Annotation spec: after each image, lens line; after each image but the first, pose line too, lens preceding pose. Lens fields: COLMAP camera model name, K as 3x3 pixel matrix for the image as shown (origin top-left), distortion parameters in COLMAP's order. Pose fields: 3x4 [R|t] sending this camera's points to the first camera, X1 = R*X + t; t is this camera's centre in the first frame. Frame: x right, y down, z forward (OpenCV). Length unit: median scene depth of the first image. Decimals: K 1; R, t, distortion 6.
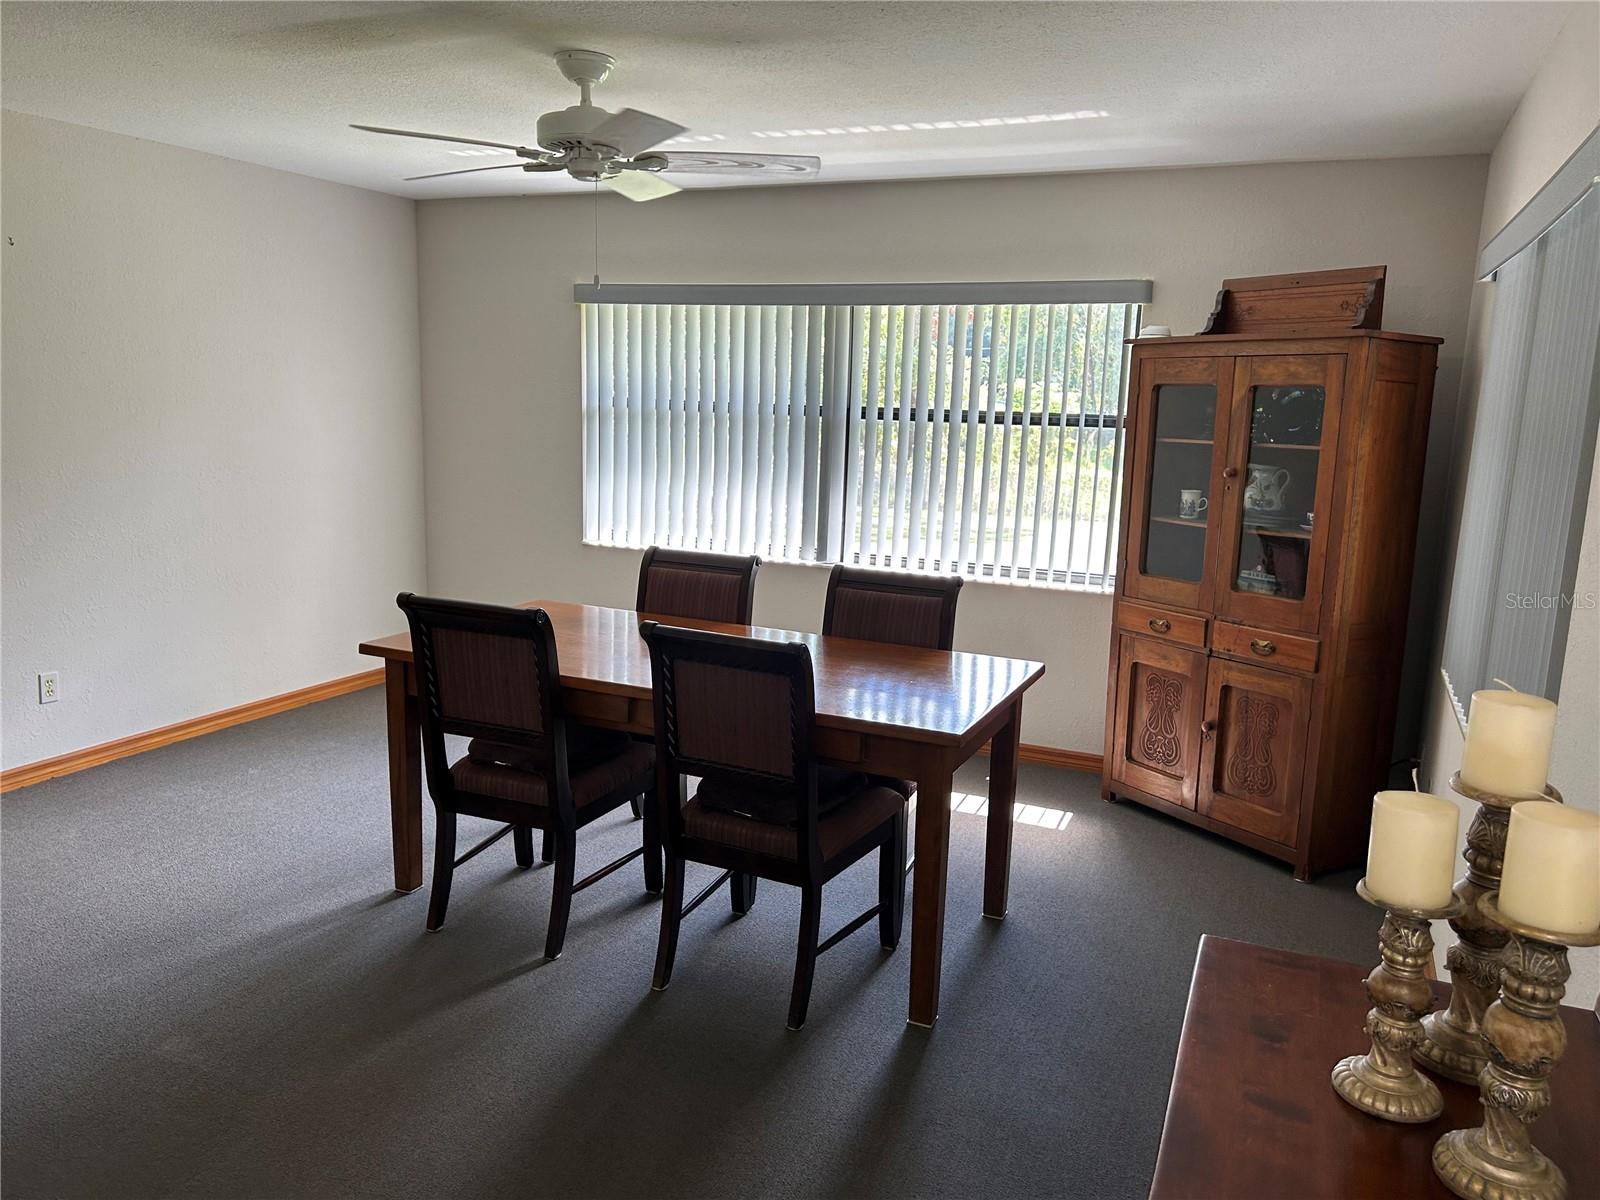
lens RADIAL K [[1193.8, 0, 801.2], [0, 1193.8, 590.2], [0, 0, 1]] dist [0.049161, -0.048292]
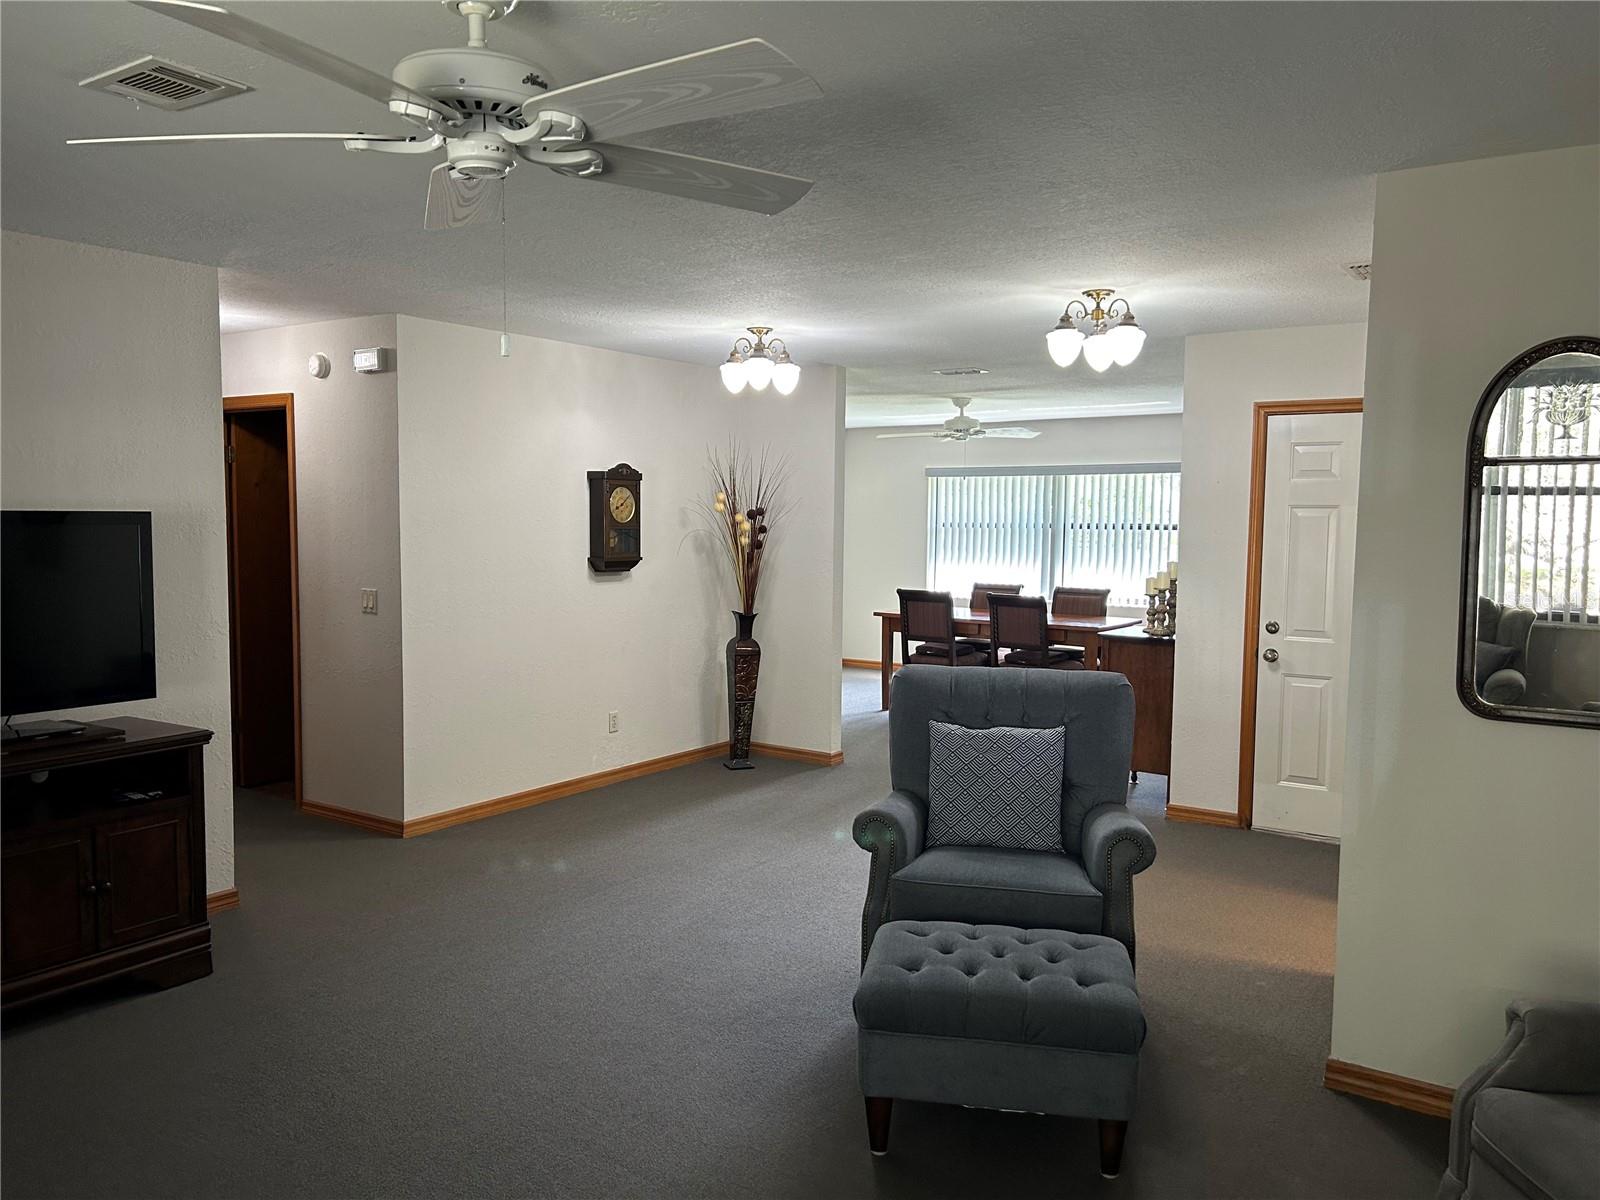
lens RADIAL K [[1193.8, 0, 796.5], [0, 1193.8, 602.0], [0, 0, 1]] dist [0.049161, -0.048292]
pose [[0.980721, -0.005762, -0.195326, -0.013249], [-0.013955, 0.994948, -0.099417, 0.242764], [0.194912, 0.100226, 0.975686, -1.370599]]
